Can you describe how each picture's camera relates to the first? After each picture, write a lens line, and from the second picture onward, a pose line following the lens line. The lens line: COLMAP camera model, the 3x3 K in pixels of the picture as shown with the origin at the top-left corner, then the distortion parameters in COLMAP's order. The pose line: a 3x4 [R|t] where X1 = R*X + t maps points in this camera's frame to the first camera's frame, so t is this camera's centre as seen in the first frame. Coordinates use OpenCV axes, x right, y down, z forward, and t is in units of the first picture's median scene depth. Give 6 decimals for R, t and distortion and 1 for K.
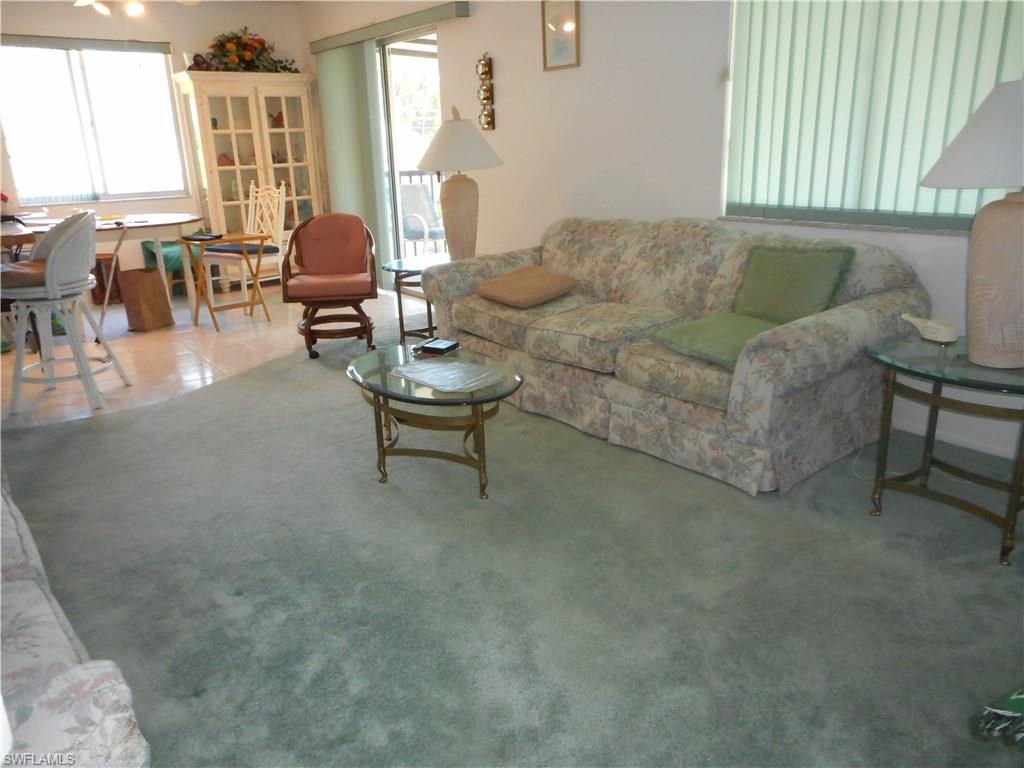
lens RADIAL K [[769.7, 0, 511.1], [0, 769.7, 383.4], [0, 0, 1]] dist [0.024716, 0.003543]
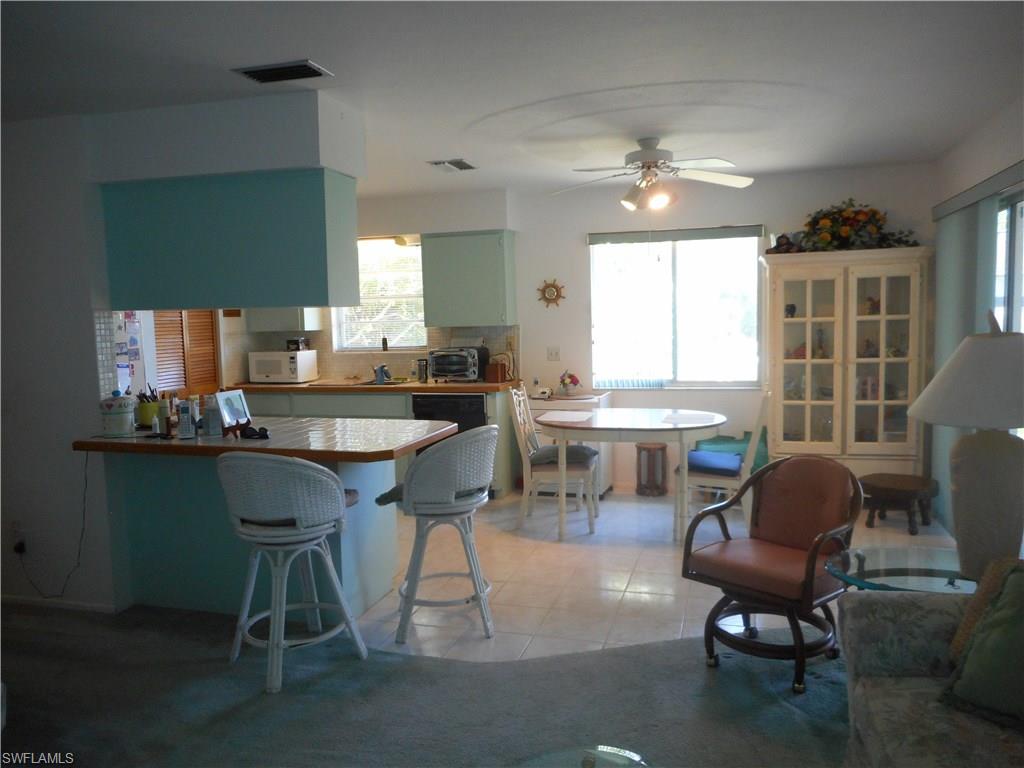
lens RADIAL K [[769.7, 0, 509.2], [0, 769.7, 388.3], [0, 0, 1]] dist [0.024716, 0.003543]
pose [[0.615781, 0.089640, -0.782802, 0.096472], [-0.233442, 0.969657, -0.072597, -0.119604], [0.752542, 0.227442, 0.618022, 0.265435]]
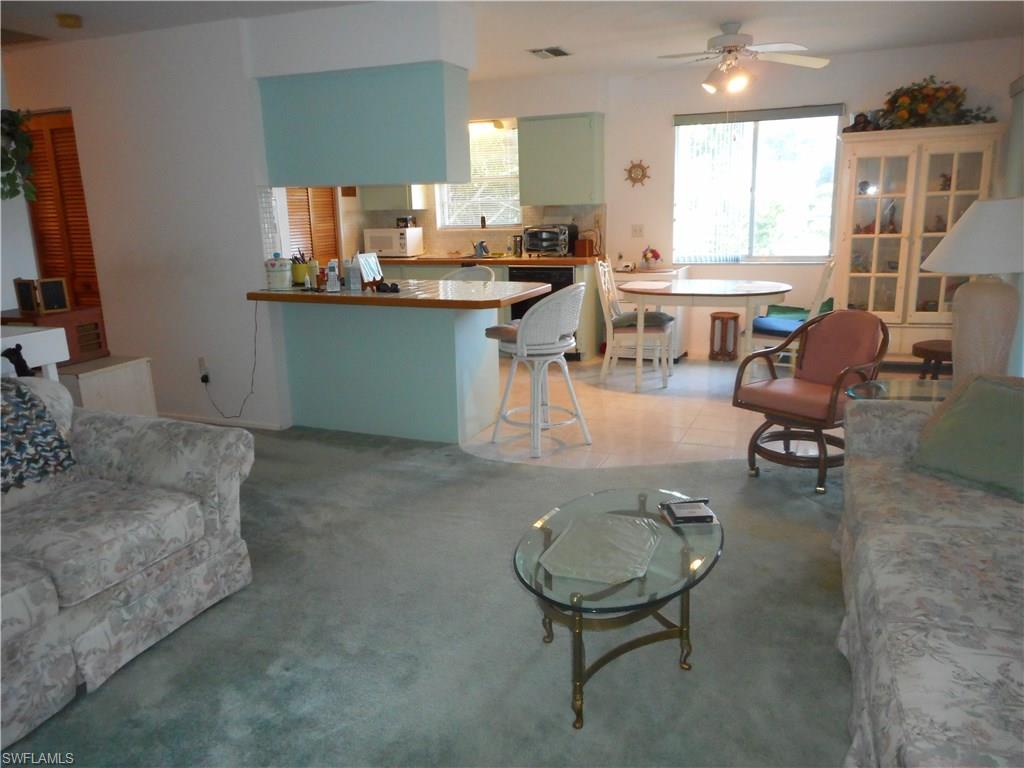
lens RADIAL K [[769.7, 0, 512.6], [0, 769.7, 387.3], [0, 0, 1]] dist [0.024716, 0.003543]
pose [[0.526928, 0.212528, -0.822909, 0.193642], [-0.249359, 0.964279, 0.089368, -0.089697], [0.812507, 0.158110, 0.561101, 0.198271]]
